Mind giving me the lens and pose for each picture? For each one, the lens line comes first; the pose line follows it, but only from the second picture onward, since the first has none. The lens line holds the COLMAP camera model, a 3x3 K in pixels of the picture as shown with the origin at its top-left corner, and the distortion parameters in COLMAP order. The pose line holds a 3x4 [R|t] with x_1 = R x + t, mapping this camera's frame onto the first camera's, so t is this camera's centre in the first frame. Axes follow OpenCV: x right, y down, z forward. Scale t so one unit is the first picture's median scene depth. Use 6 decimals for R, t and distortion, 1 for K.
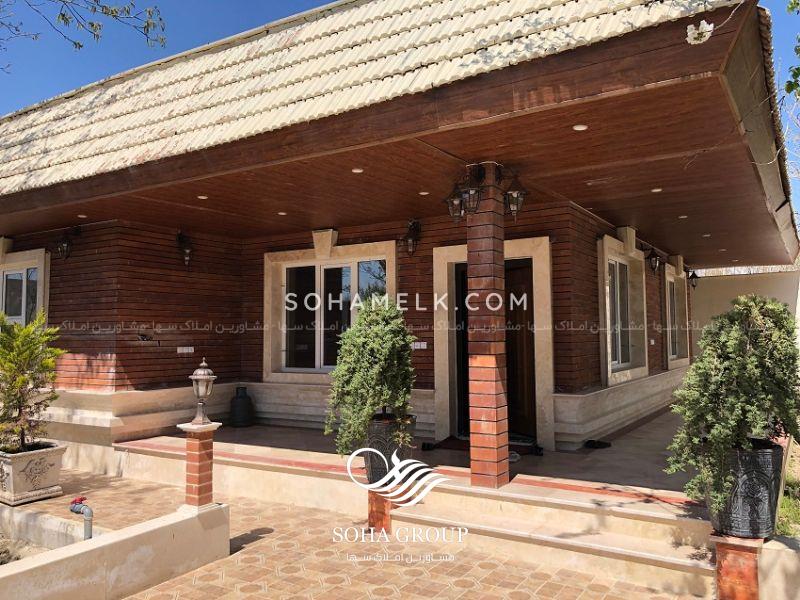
lens RADIAL K [[654.8, 0, 399.8], [0, 654.8, 300.0], [0, 0, 1]] dist [0.040845, -0.033681]
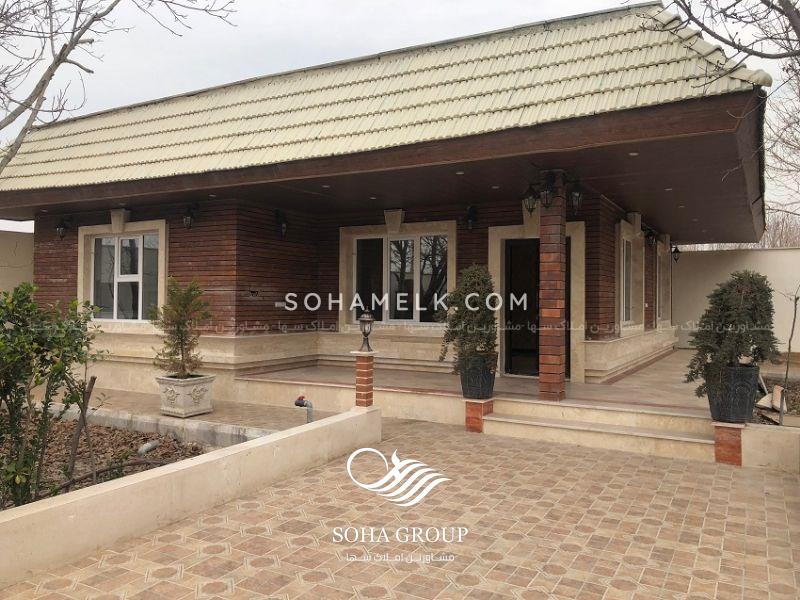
lens RADIAL K [[654.8, 0, 400.8], [0, 654.8, 298.1], [0, 0, 1]] dist [0.040845, -0.033681]
pose [[0.998405, 0.015767, 0.054208, -0.185009], [-0.018398, 0.998659, 0.048396, -0.000258], [-0.053372, -0.049316, 0.997356, -0.264996]]
